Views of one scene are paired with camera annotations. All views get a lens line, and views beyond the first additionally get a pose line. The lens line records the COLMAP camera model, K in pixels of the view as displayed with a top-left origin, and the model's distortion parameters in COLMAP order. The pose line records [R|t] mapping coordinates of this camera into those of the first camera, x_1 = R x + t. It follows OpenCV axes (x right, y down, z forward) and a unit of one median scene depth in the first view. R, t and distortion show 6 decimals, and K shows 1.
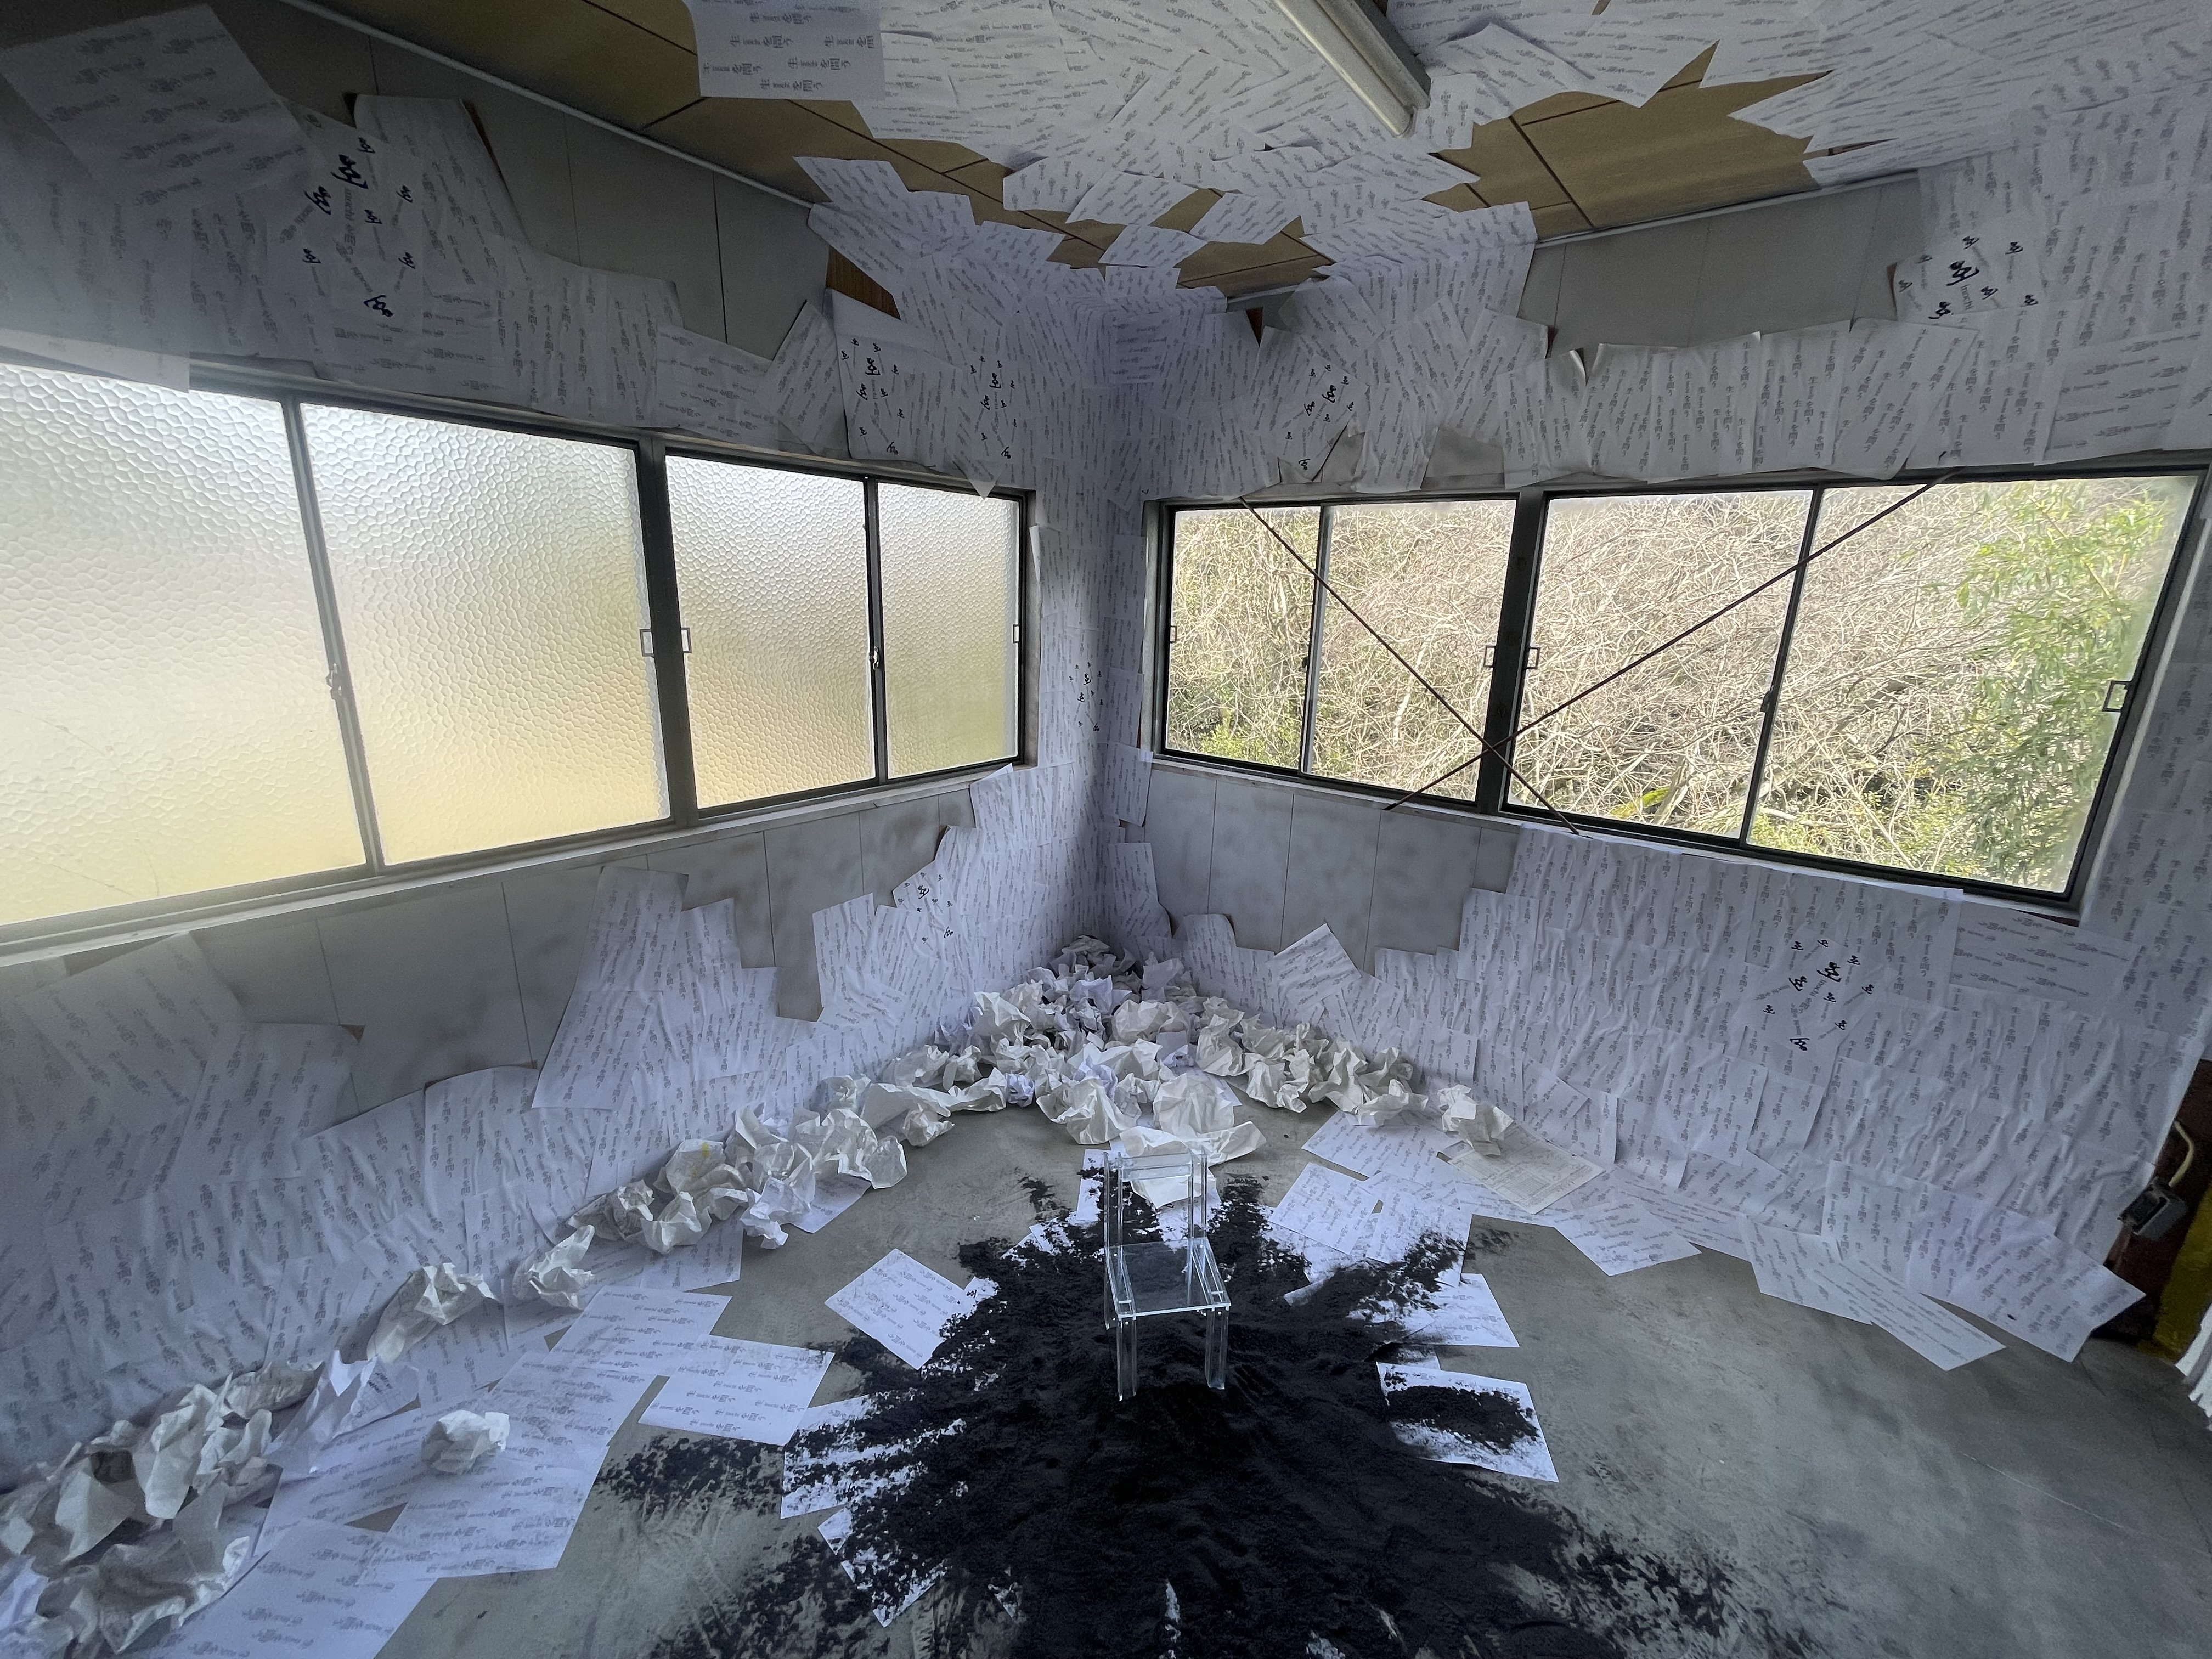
lens RADIAL K [[894.1, 0, 1104.8], [0, 894.1, 825.2], [0, 0, 1]] dist [-0.003179, -0.000675]
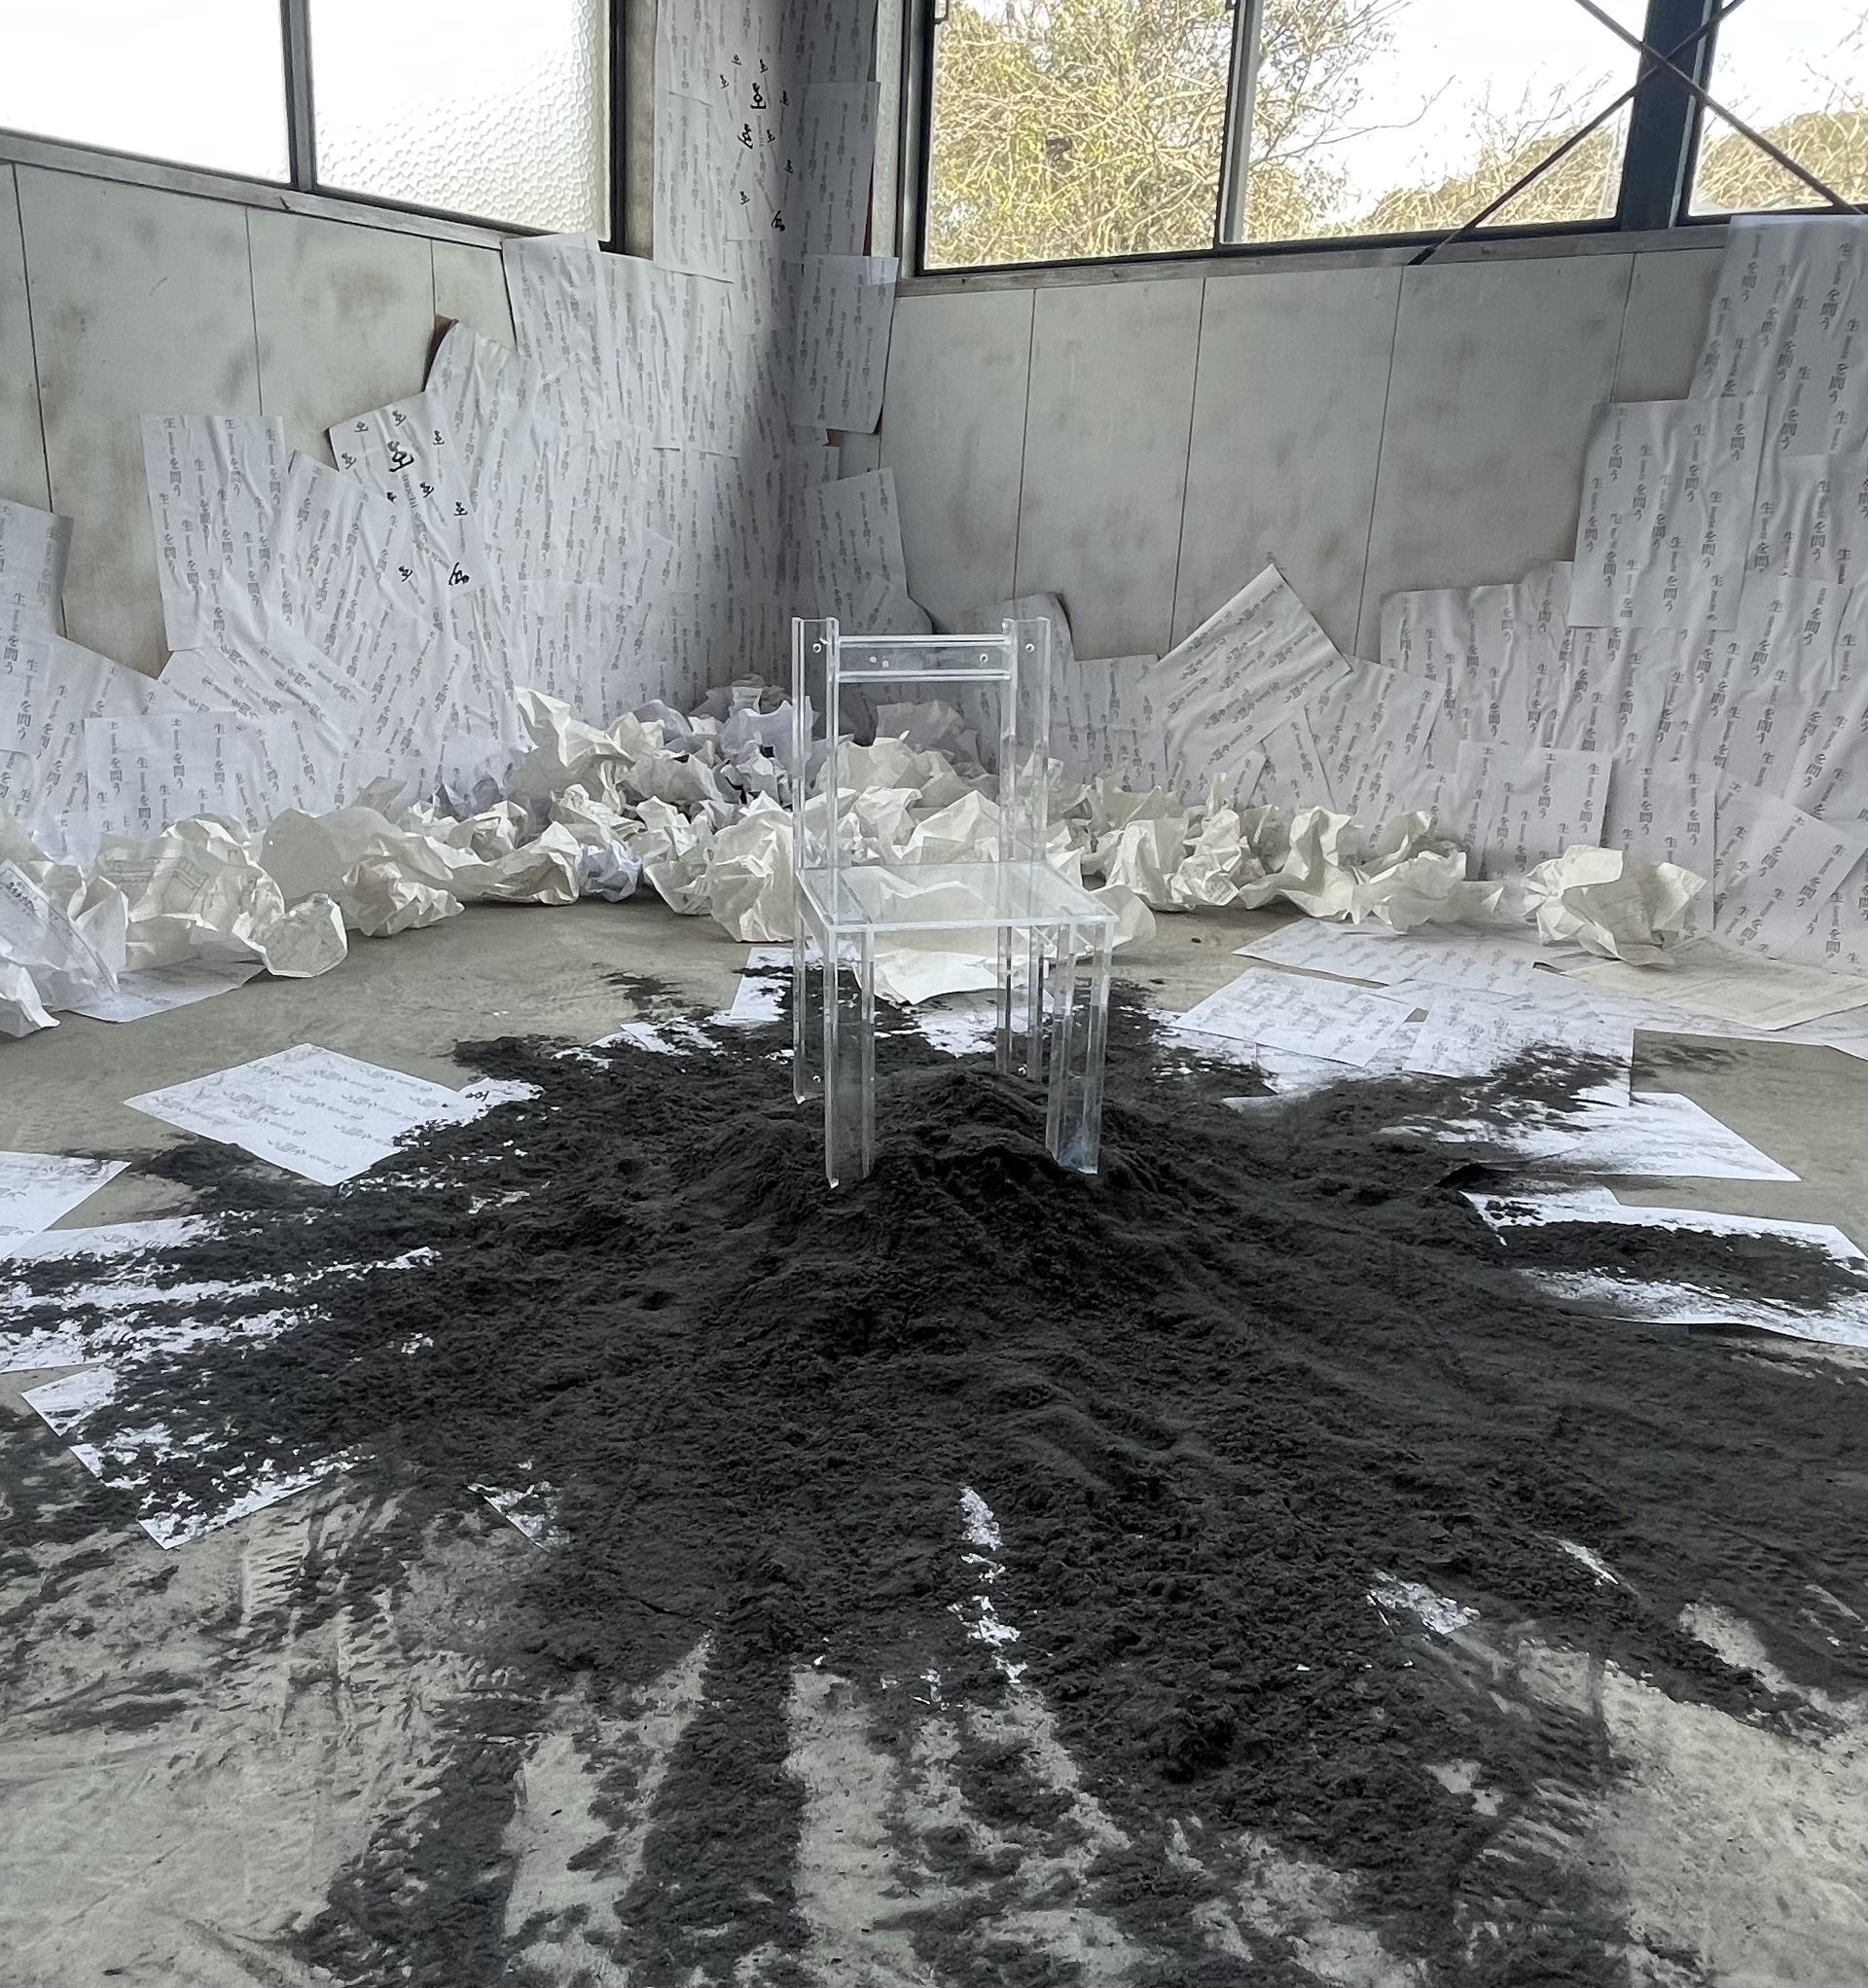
lens RADIAL K [[1577.3, 0, 794.2], [0, 1577.3, 967.4], [0, 0, 1]] dist [0.002926, -0.012074]
pose [[0.999996, -0.000259, -0.002755, 0.001803], [0.000330, 0.999663, 0.025969, 0.408069], [0.002747, -0.025970, 0.999659, 0.239058]]
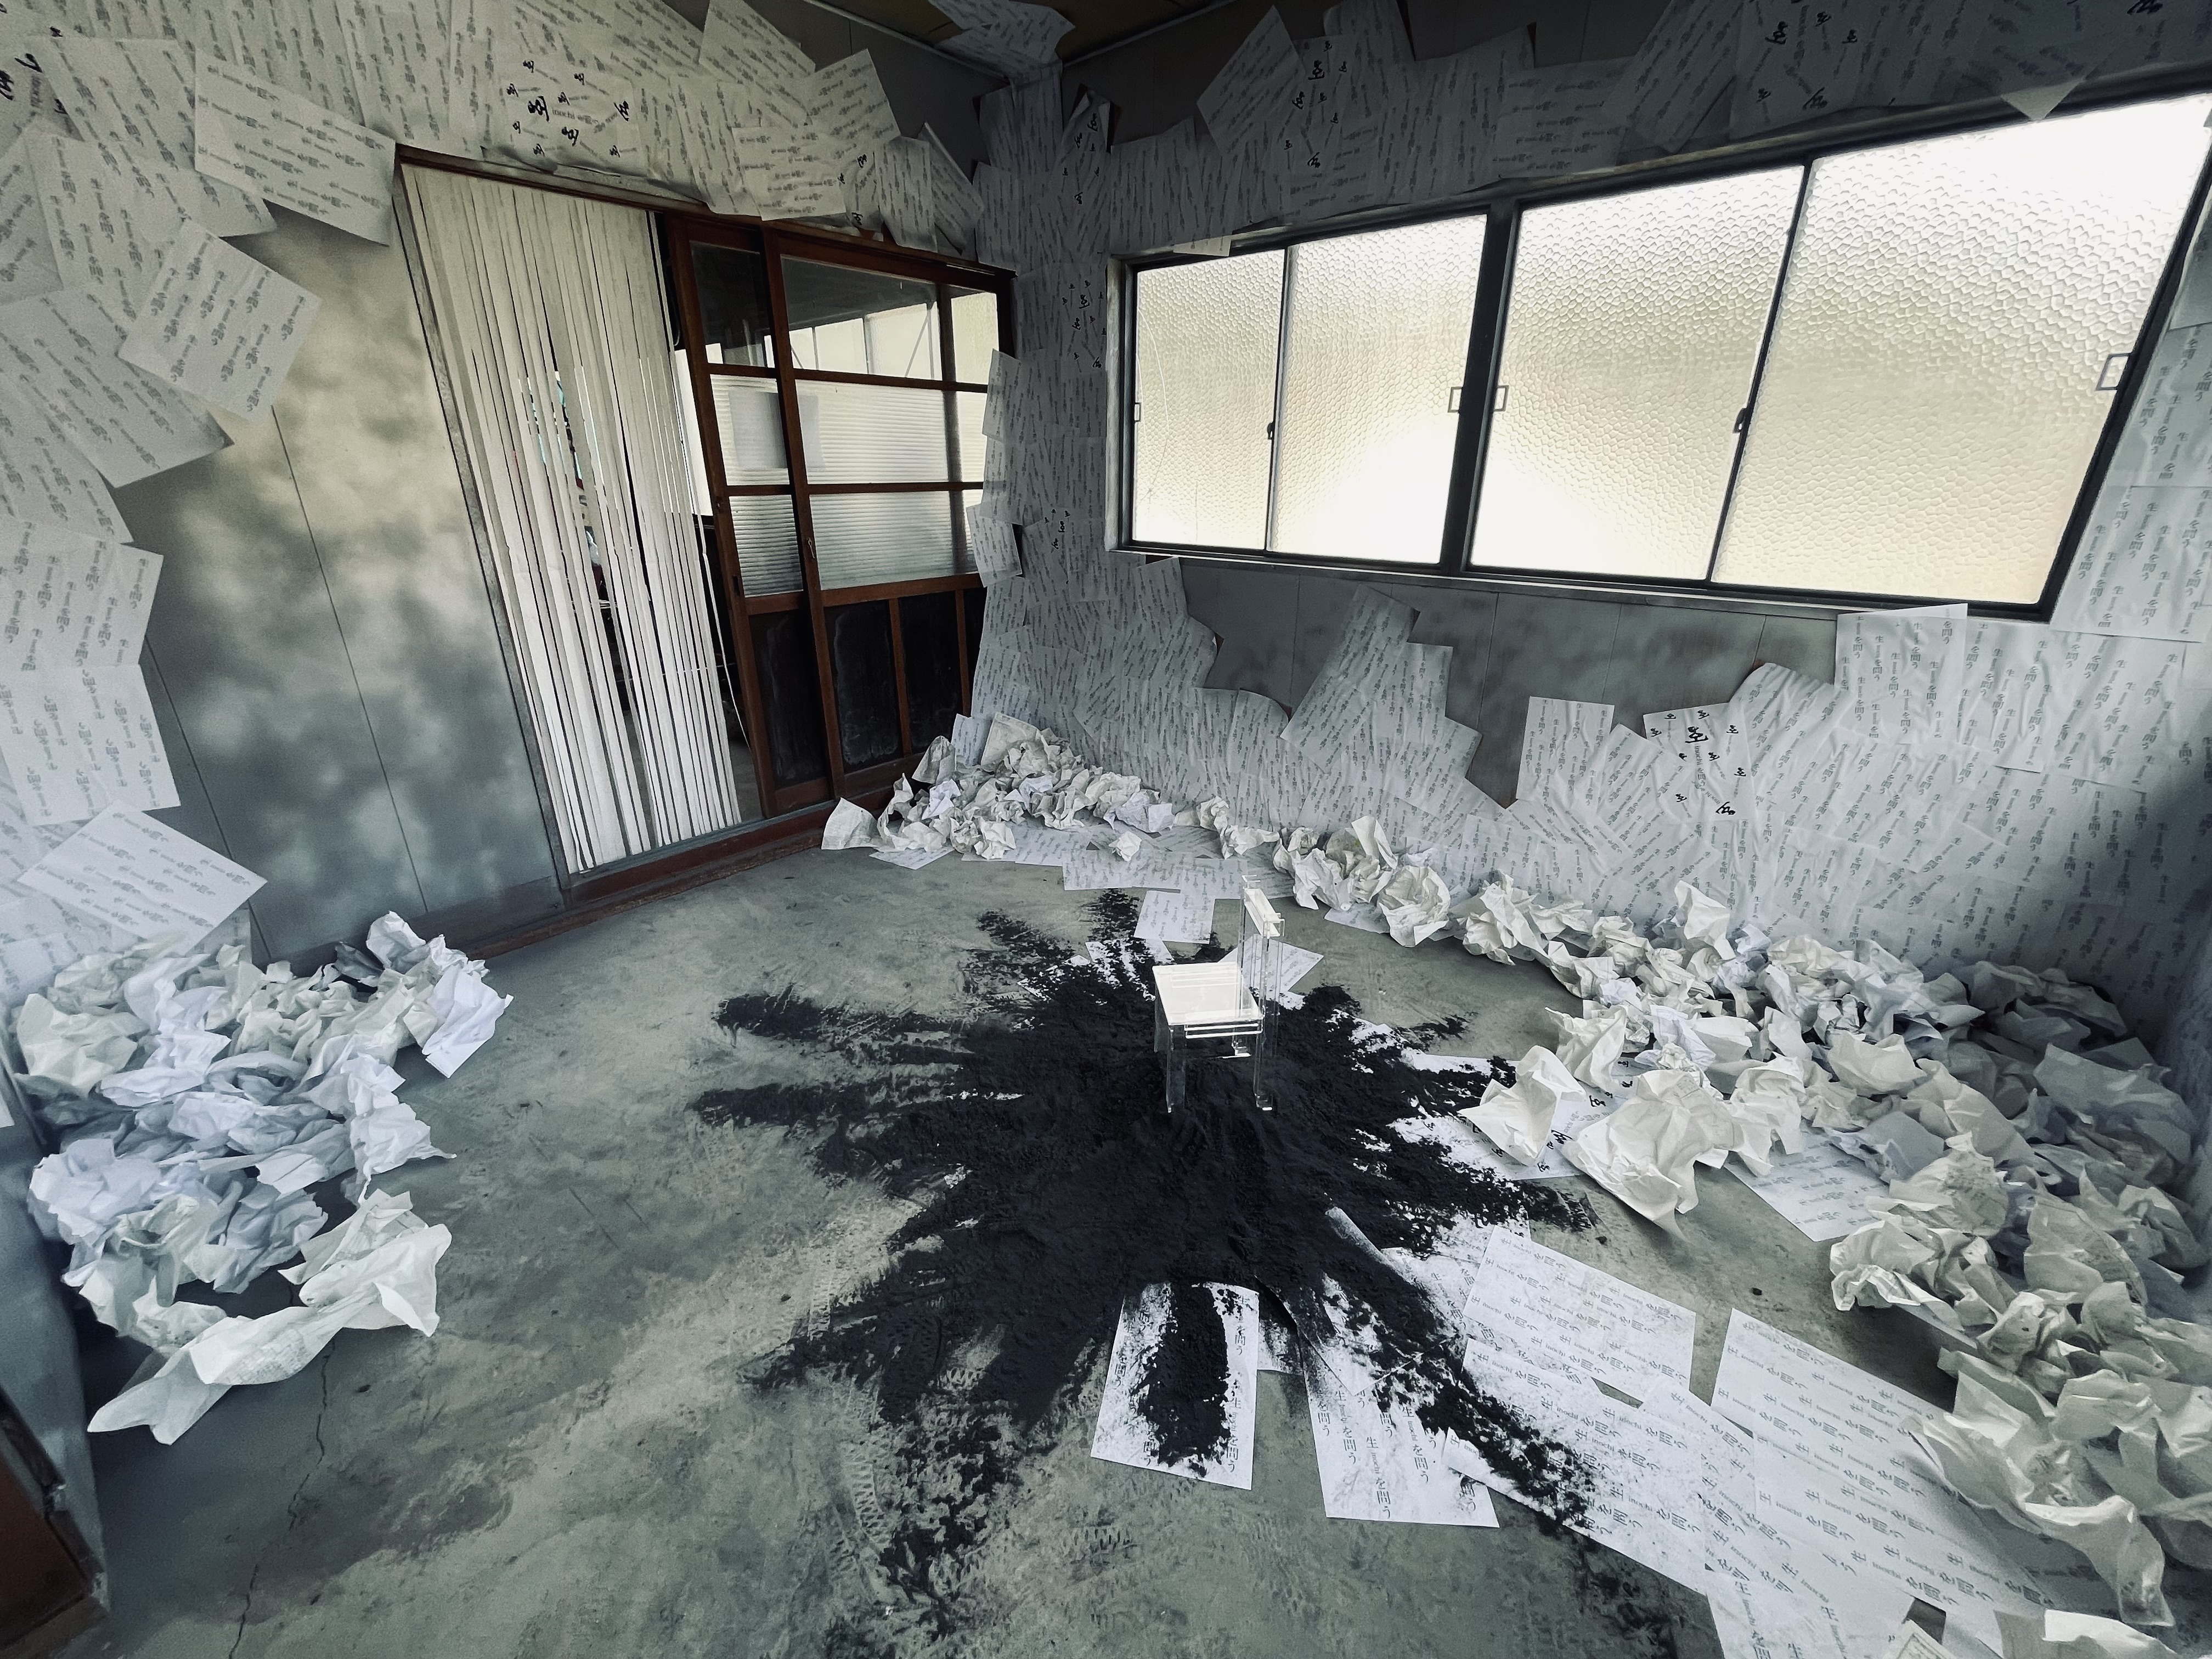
lens RADIAL K [[894.1, 0, 1103.5], [0, 894.1, 825.9], [0, 0, 1]] dist [-0.003179, -0.000675]
pose [[-0.045902, 0.343676, -0.937966, 0.752848], [-0.258148, 0.902980, 0.343491, 0.013860], [0.965014, 0.257901, 0.047271, 0.624922]]
